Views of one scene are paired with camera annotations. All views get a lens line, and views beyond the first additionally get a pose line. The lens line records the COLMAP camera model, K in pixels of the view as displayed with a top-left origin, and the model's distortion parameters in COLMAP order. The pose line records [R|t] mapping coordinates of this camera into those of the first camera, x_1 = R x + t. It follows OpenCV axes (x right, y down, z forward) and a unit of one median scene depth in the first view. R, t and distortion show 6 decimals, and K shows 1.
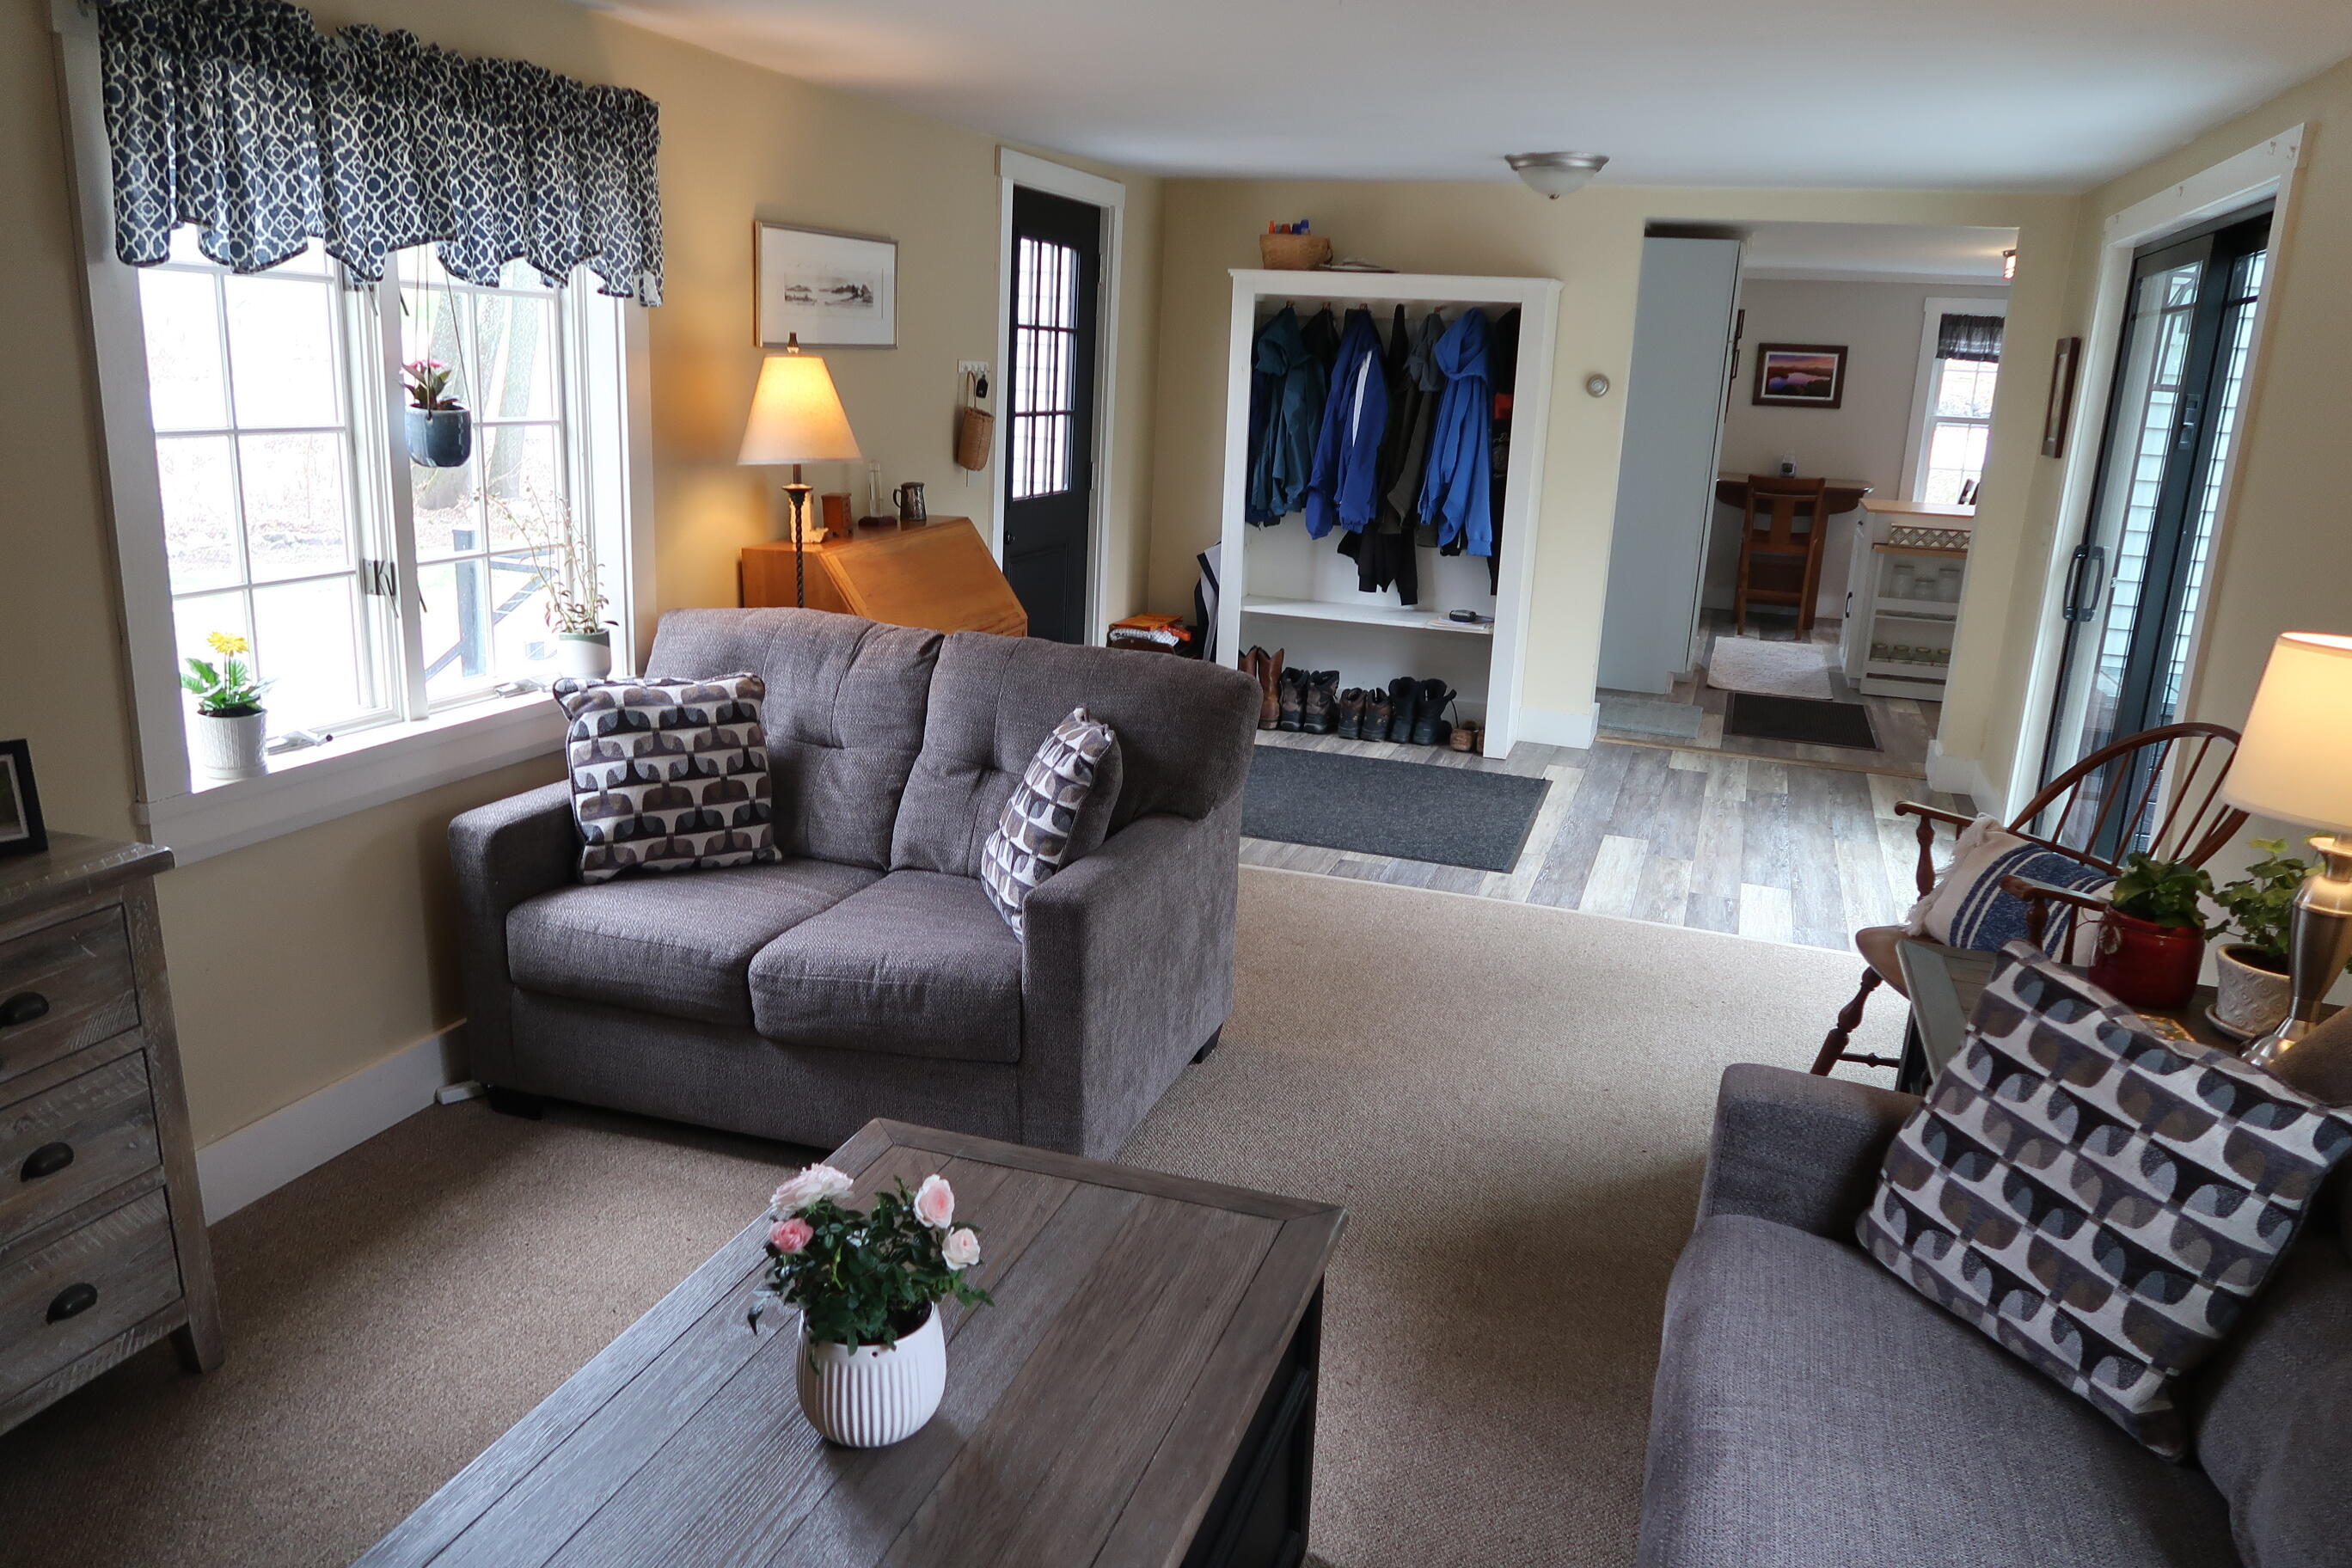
lens RADIAL K [[1625.1, 0, 1177.7], [0, 1625.1, 776.2], [0, 0, 1]] dist [-0.020652, 0.010751]
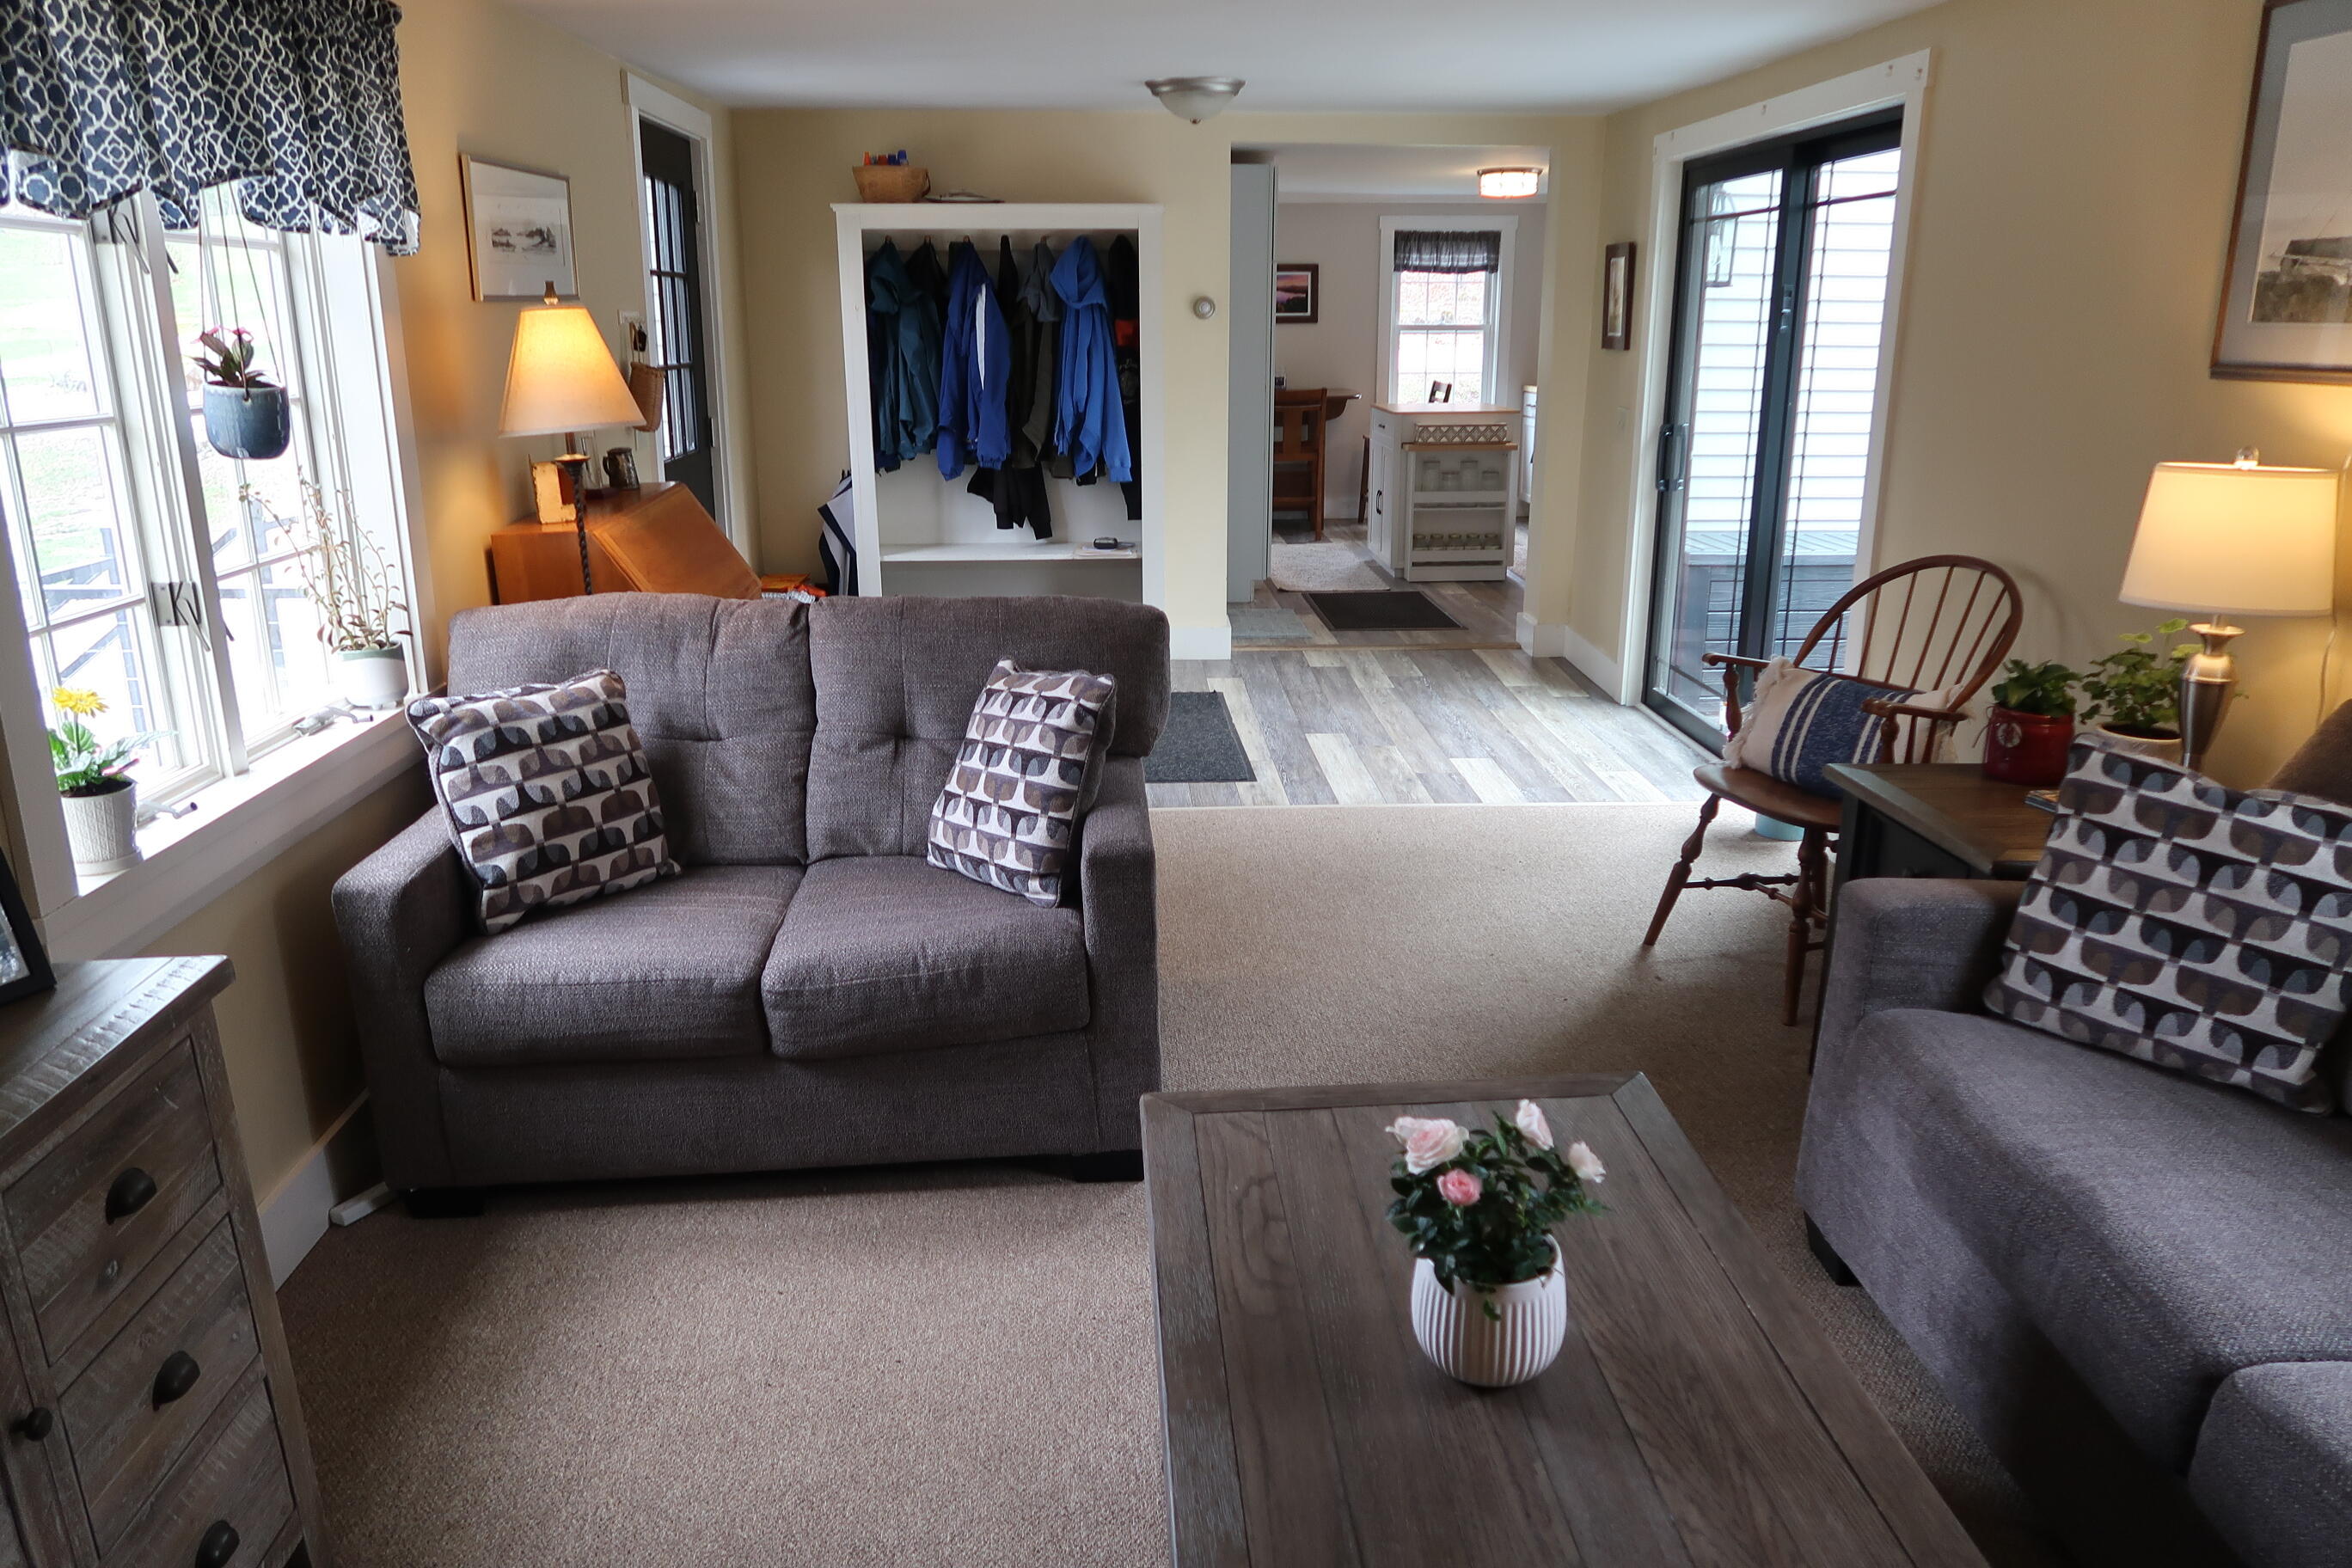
lens RADIAL K [[1625.1, 0, 1177.3], [0, 1625.1, 775.0], [0, 0, 1]] dist [-0.020652, 0.010751]
pose [[0.925486, -0.147469, 0.348897, -0.241736], [0.135646, 0.989045, 0.058228, -0.013282], [-0.353662, -0.006563, 0.935350, 0.055077]]
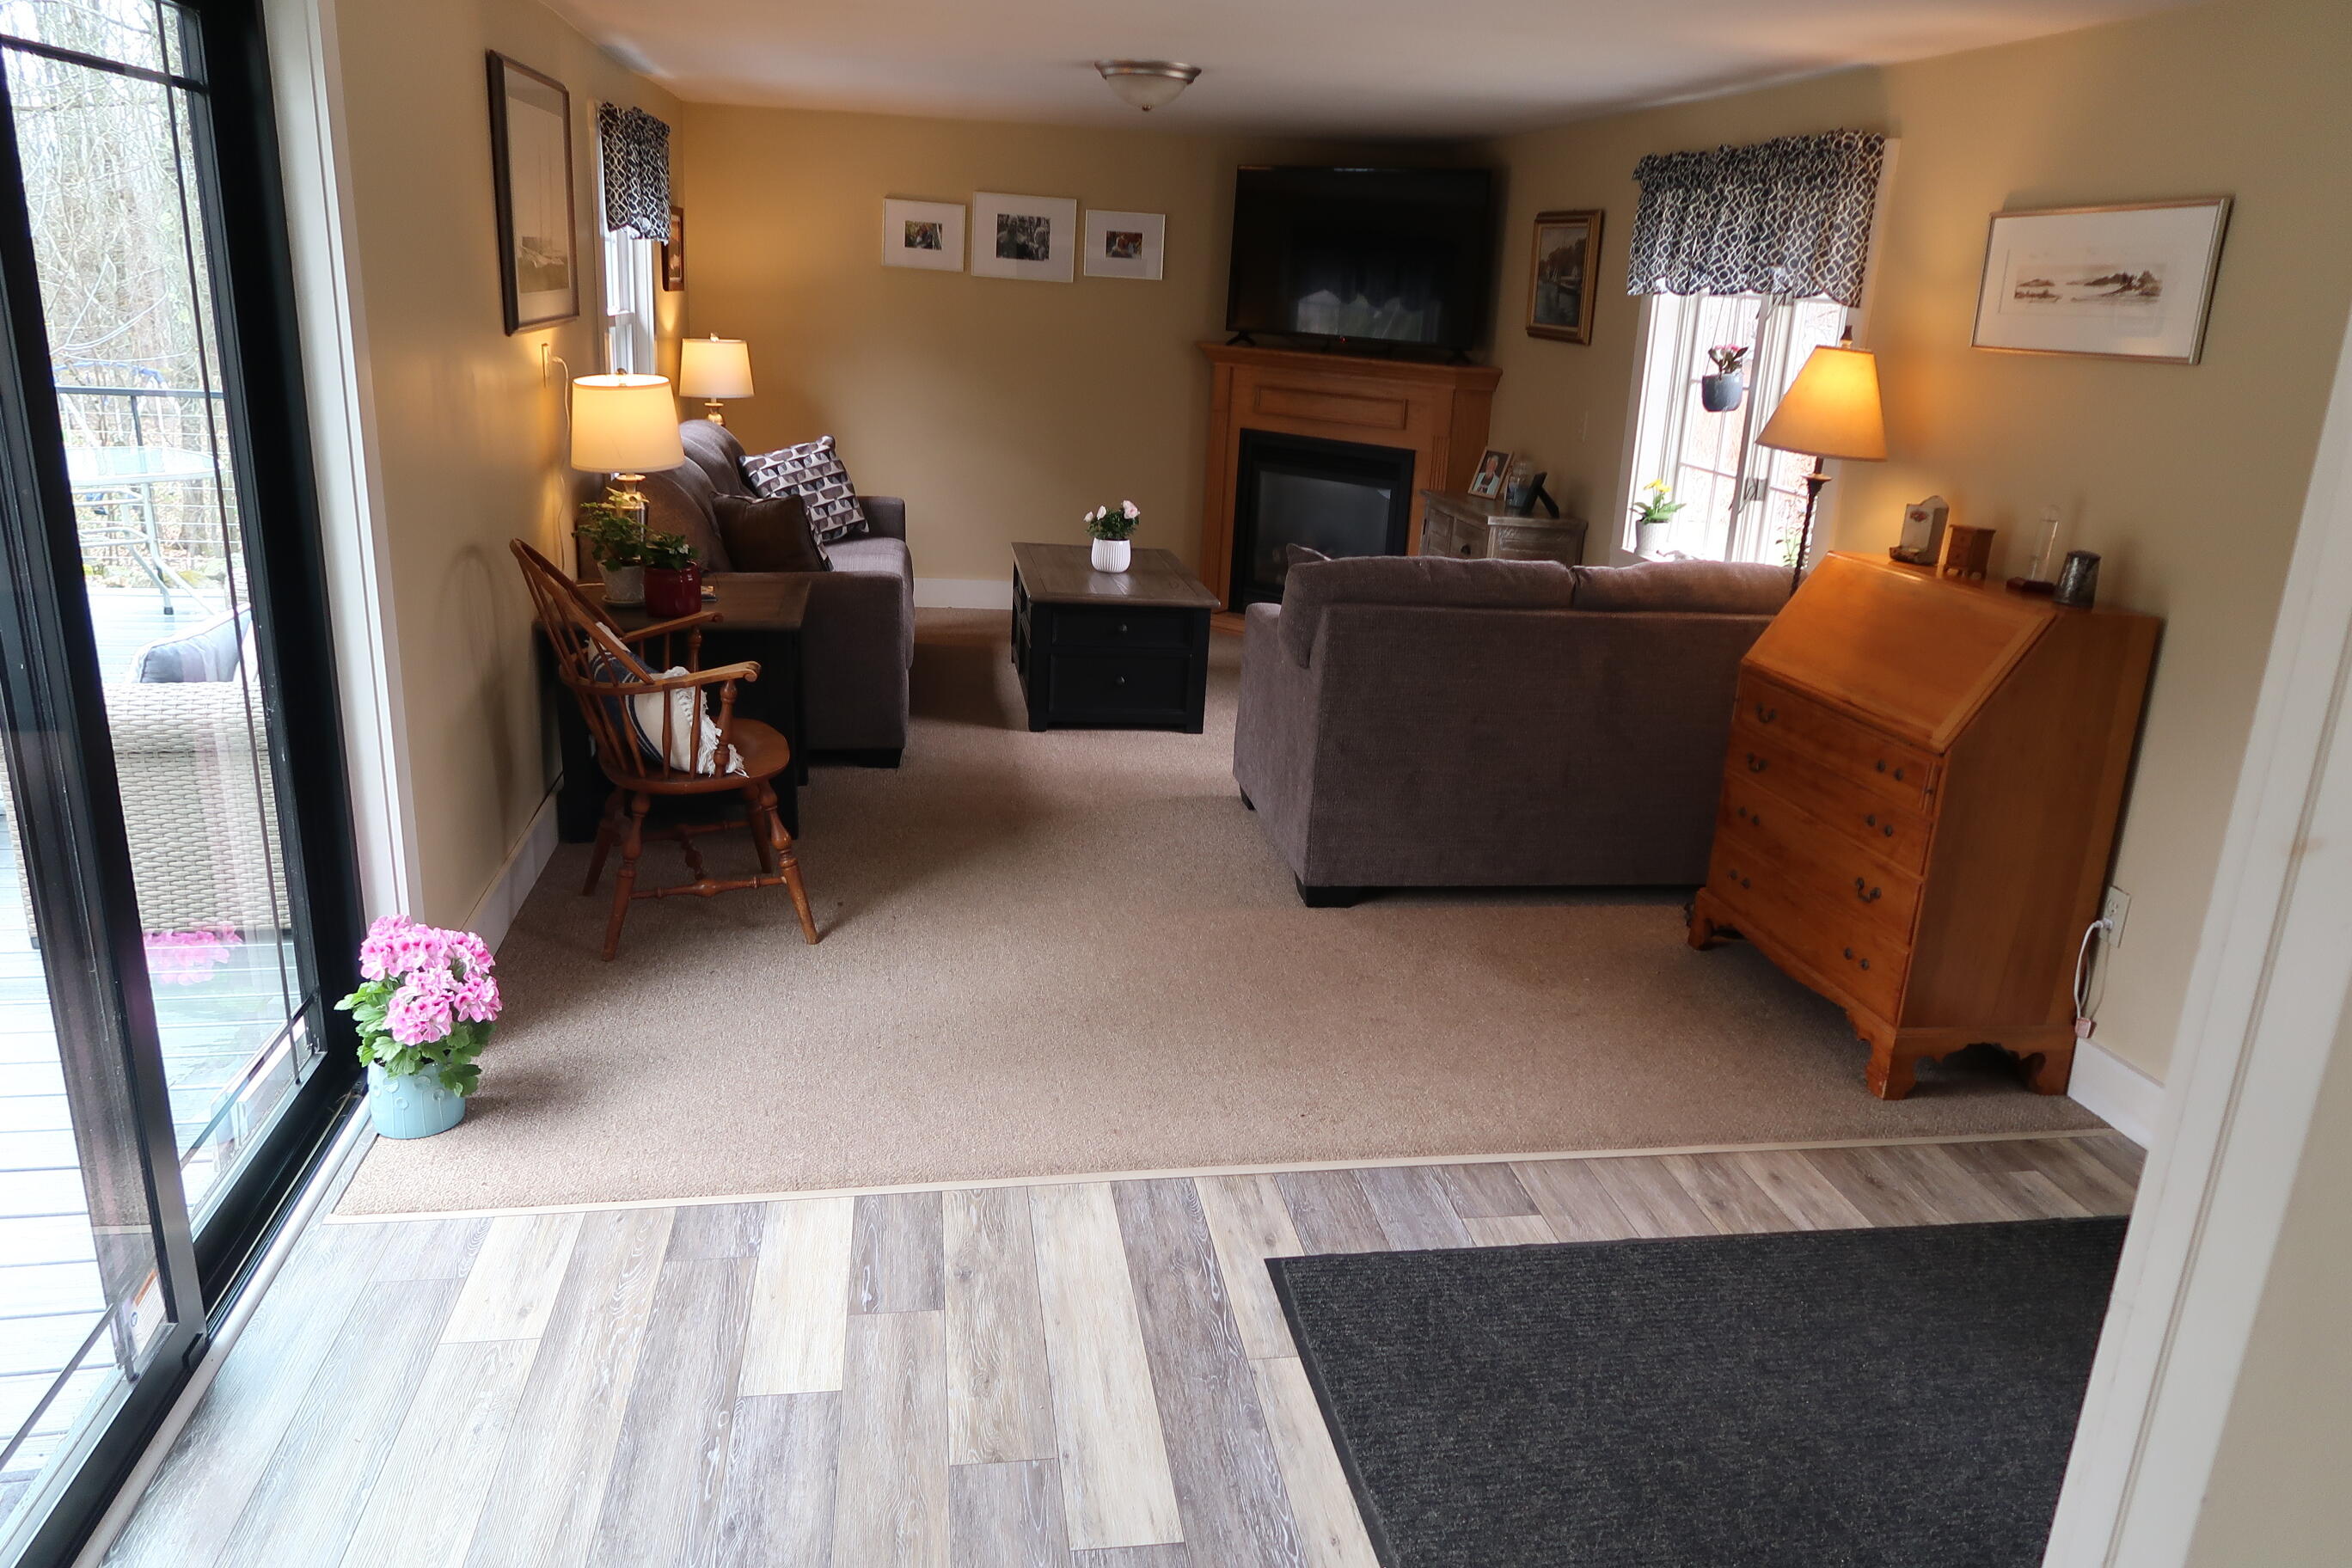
lens RADIAL K [[1625.1, 0, 1186.1], [0, 1625.1, 773.1], [0, 0, 1]] dist [-0.020652, 0.010751]
pose [[-0.876261, 0.055289, -0.478655, 0.564955], [-0.202413, 0.859252, 0.469804, -0.384780], [0.437260, 0.508557, -0.741737, 1.549025]]
